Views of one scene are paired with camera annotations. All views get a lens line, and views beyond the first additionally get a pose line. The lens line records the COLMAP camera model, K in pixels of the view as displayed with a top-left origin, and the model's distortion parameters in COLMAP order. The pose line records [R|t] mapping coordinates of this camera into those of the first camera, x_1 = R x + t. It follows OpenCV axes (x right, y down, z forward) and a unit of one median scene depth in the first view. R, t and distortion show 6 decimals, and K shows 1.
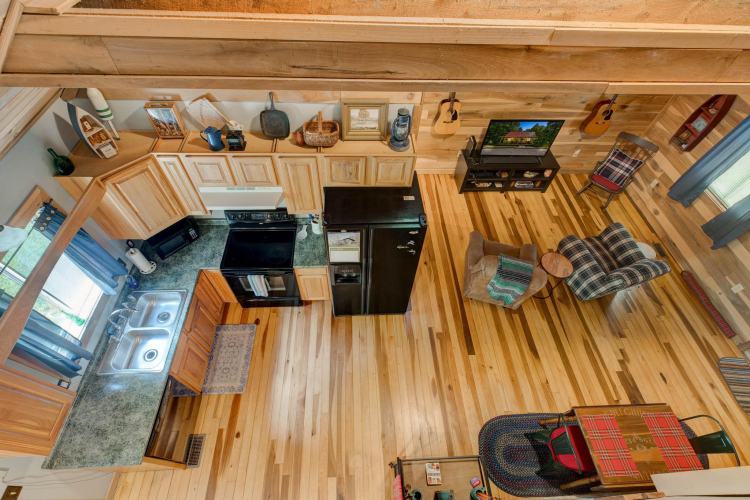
lens RADIAL K [[331.7, 0, 374.2], [0, 331.7, 232.6], [0, 0, 1]] dist [0.005131, 0.000180]
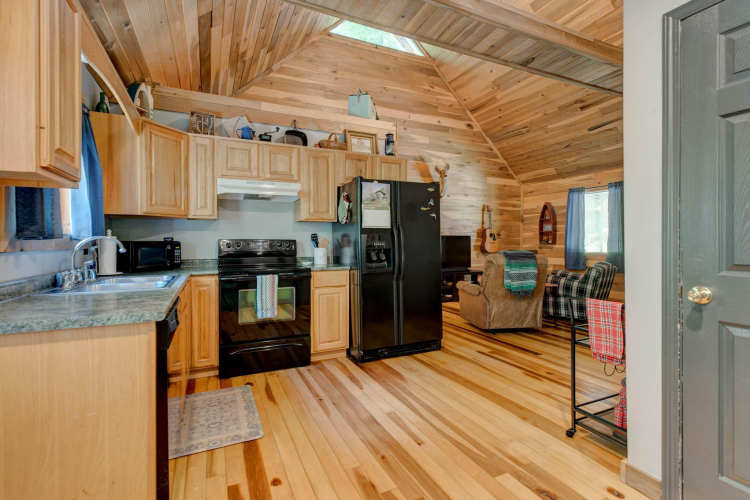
lens RADIAL K [[341.3, 0, 356.9], [0, 341.3, 250.1], [0, 0, 1]] dist [0.001262, -0.000014]
pose [[0.937339, -0.027940, 0.347297, -0.417373], [0.290747, 0.611997, -0.735476, 0.717622], [-0.191996, 0.790366, 0.581772, 0.418093]]
